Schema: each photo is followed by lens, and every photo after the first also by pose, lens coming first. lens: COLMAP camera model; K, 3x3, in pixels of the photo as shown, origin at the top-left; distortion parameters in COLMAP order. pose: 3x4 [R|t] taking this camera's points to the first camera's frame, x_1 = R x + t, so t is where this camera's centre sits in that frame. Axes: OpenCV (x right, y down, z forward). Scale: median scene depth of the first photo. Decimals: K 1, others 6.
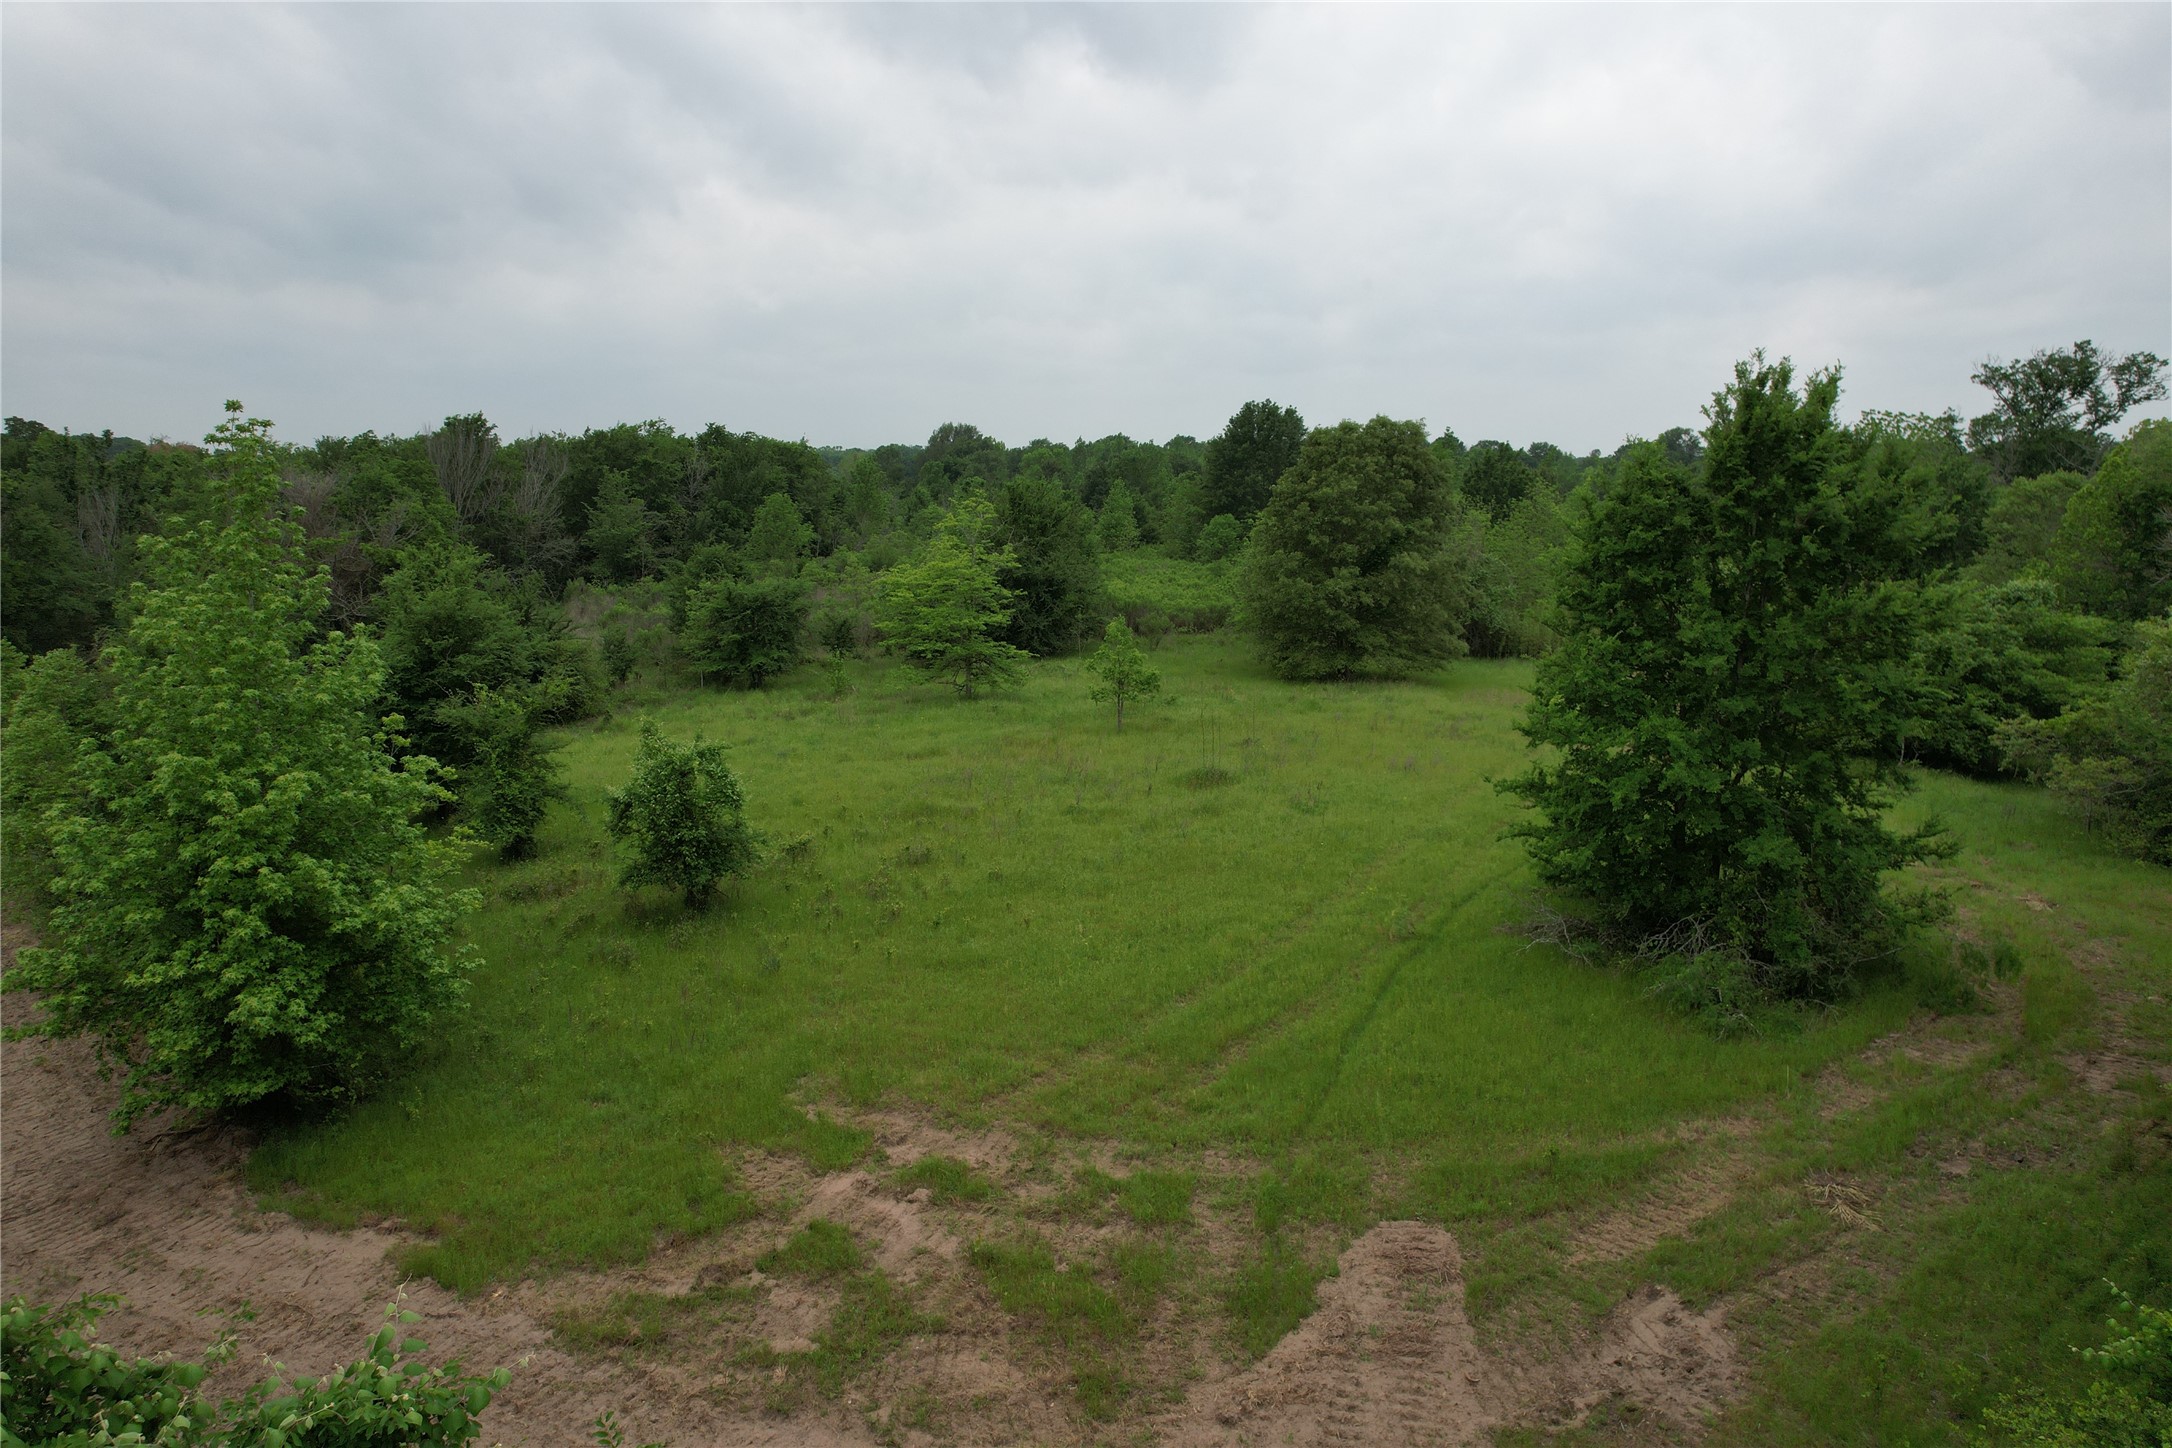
lens RADIAL K [[1405.9, 0, 1081.5], [0, 1405.9, 745.4], [0, 0, 1]] dist [-0.095193, 0.095170]
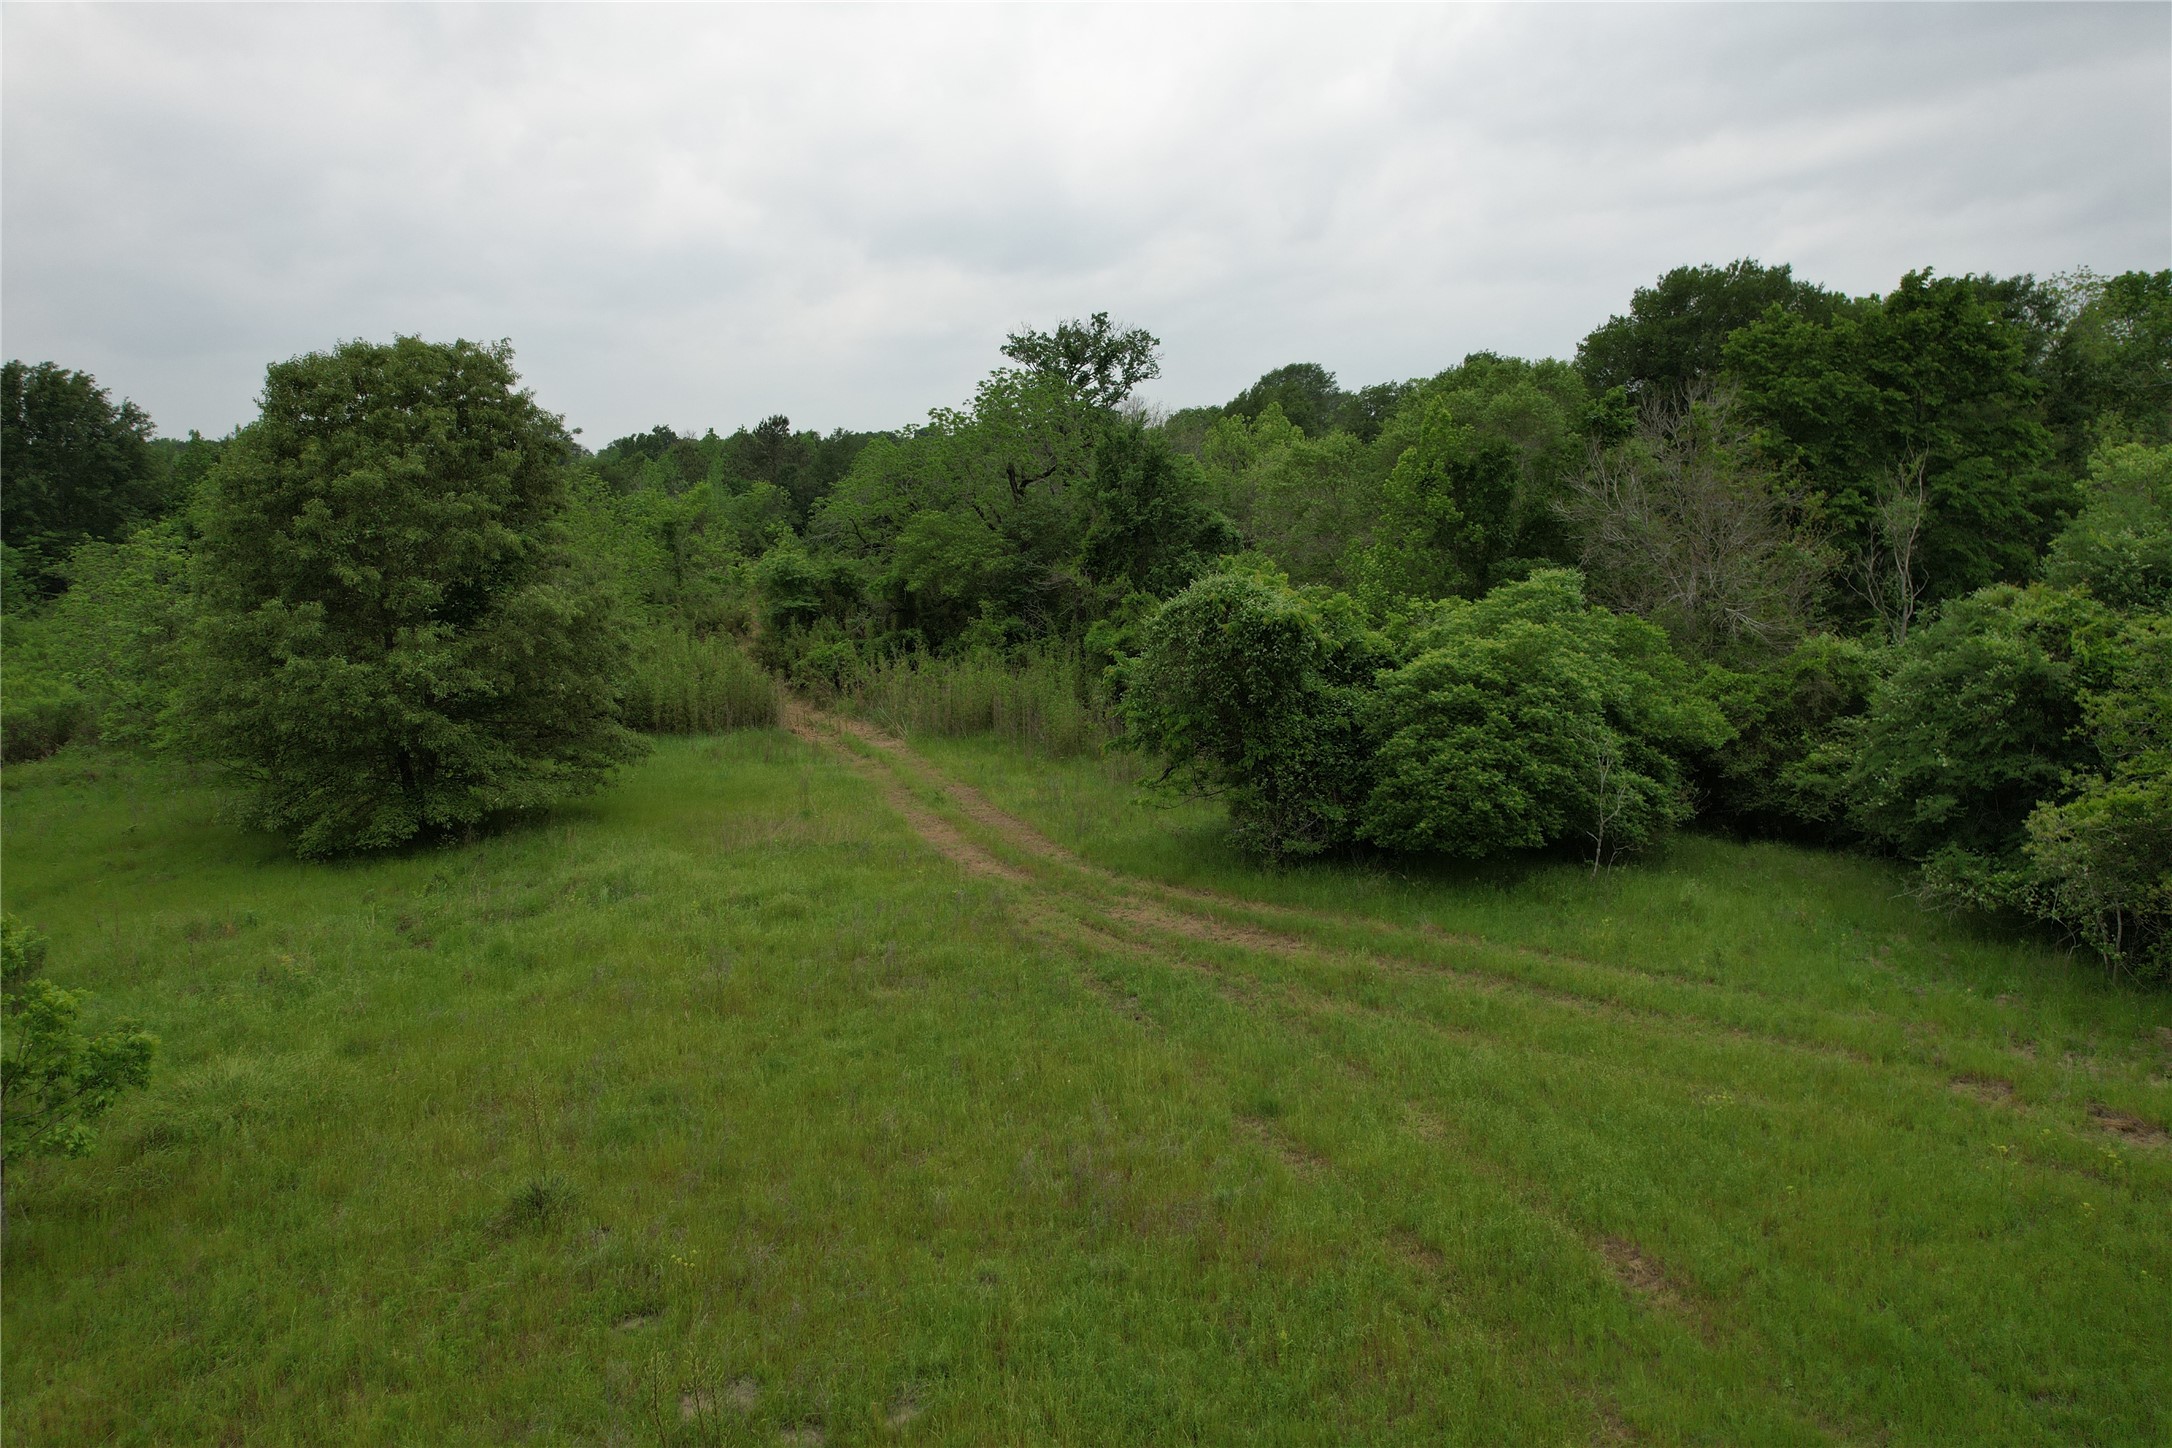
lens RADIAL K [[1405.9, 0, 1081.5], [0, 1405.9, 745.4], [0, 0, 1]] dist [-0.095193, 0.095170]
pose [[0.696201, -0.145558, 0.702935, -0.011457], [0.149641, 0.987142, 0.056201, -0.275751], [-0.702077, 0.066060, 0.709030, 1.729633]]
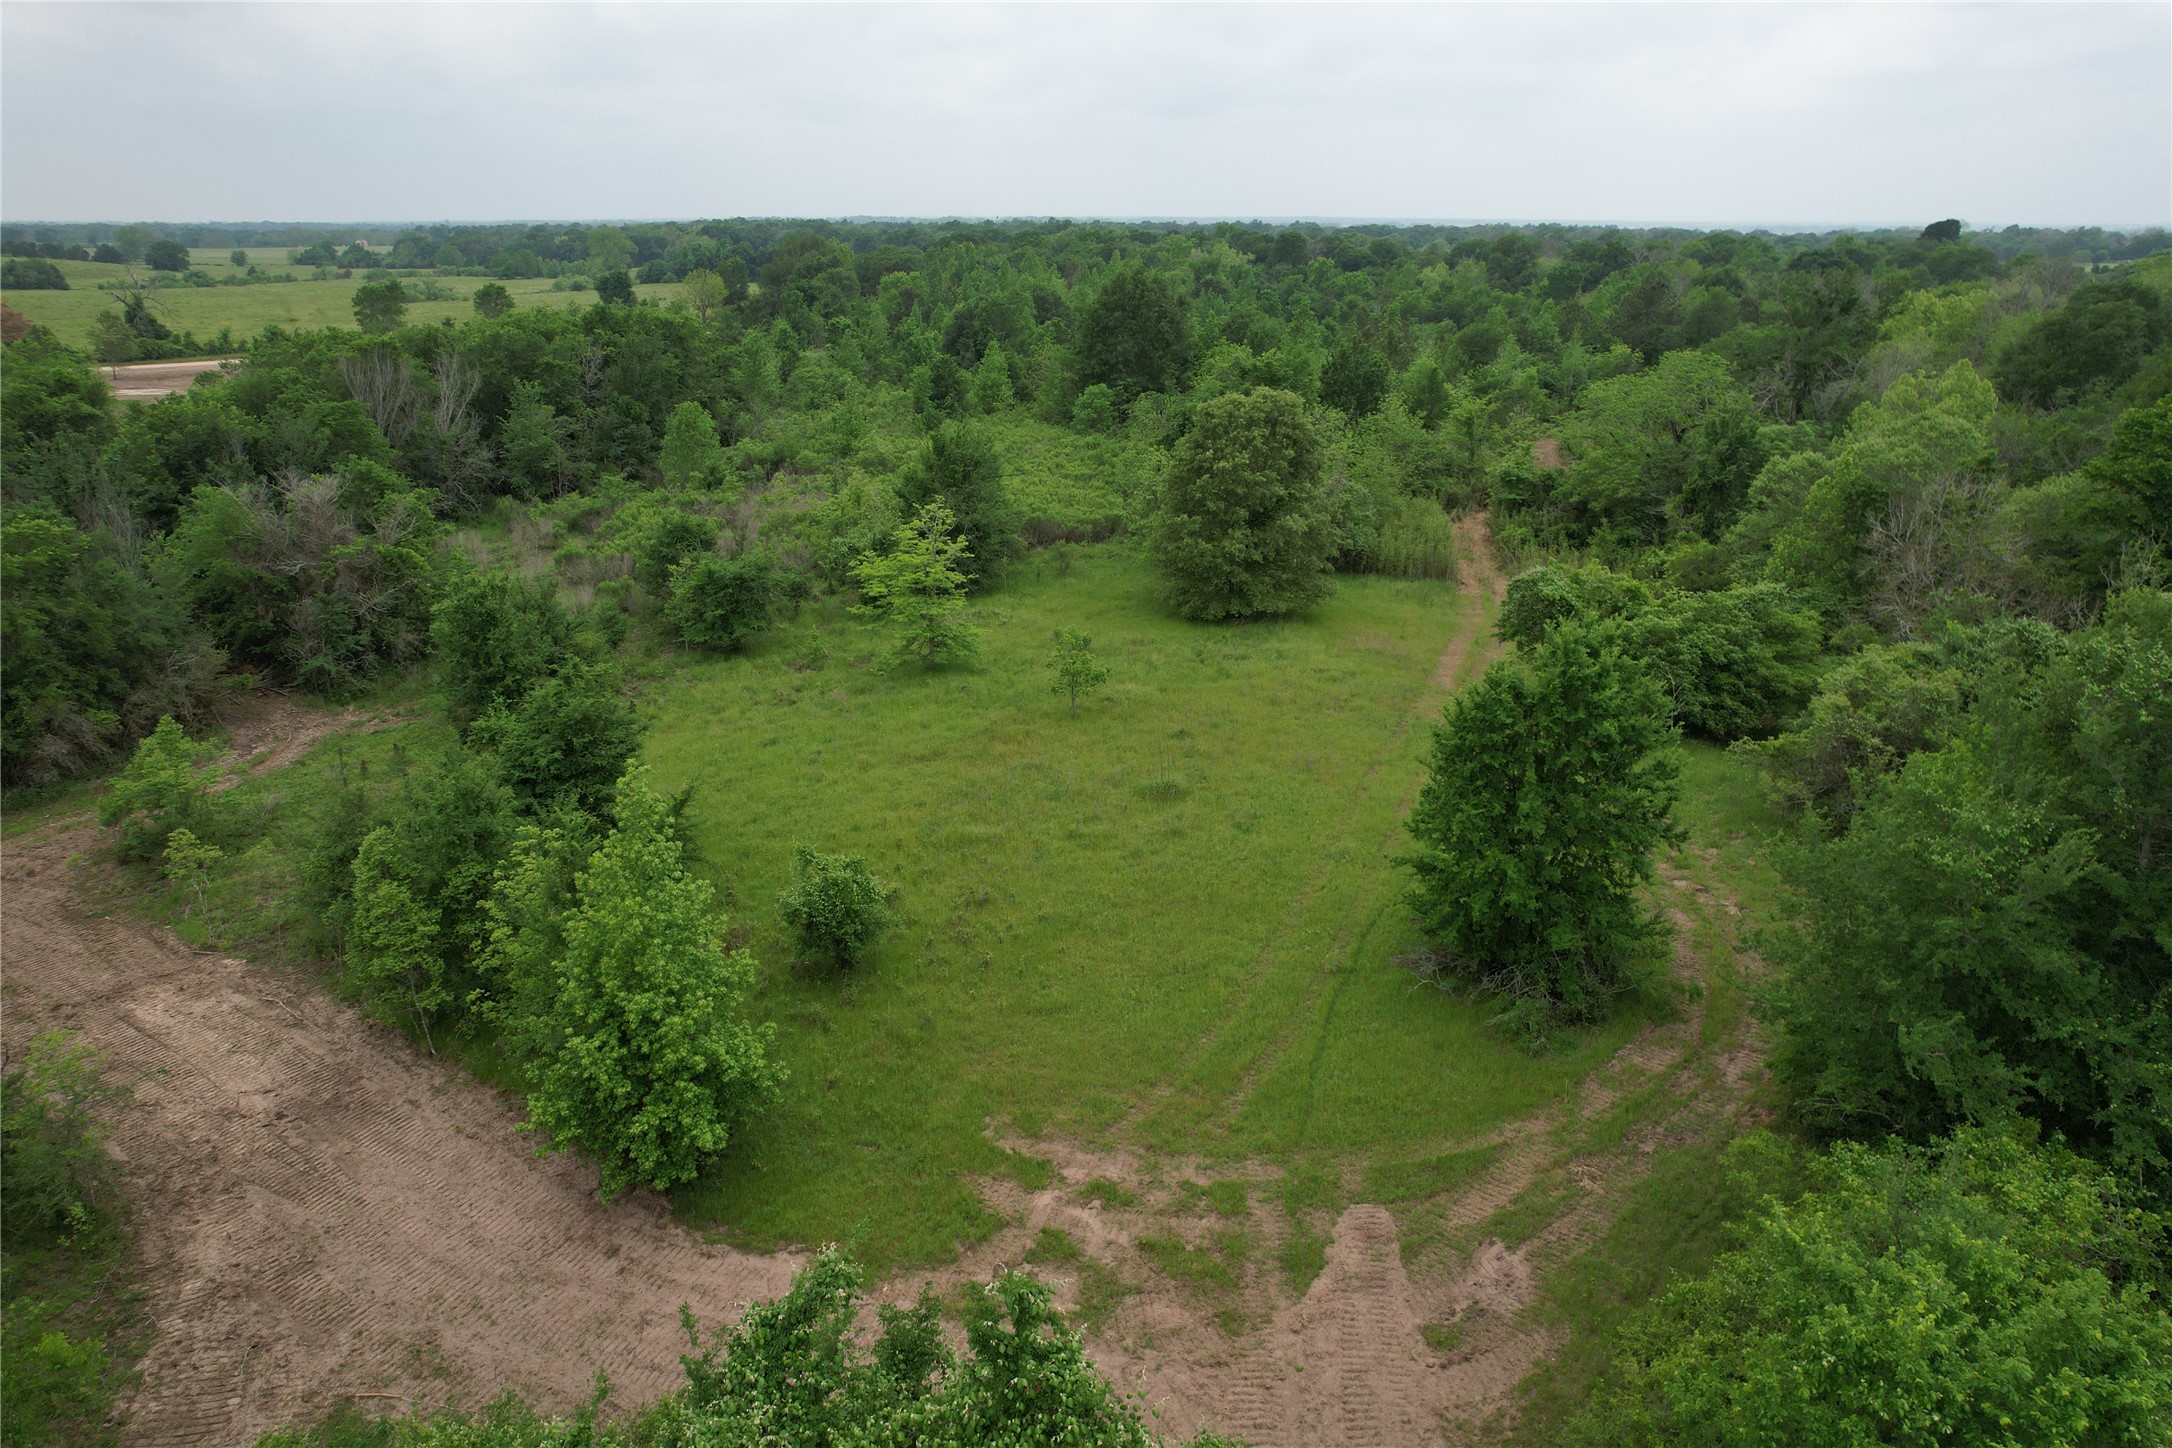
lens RADIAL K [[1405.9, 0, 1081.5], [0, 1405.9, 745.4], [0, 0, 1]] dist [-0.095193, 0.095170]
pose [[0.993134, -0.046453, 0.107364, -0.279306], [0.028532, 0.986248, 0.162791, -0.514128], [-0.113450, -0.158610, 0.980802, -0.614408]]
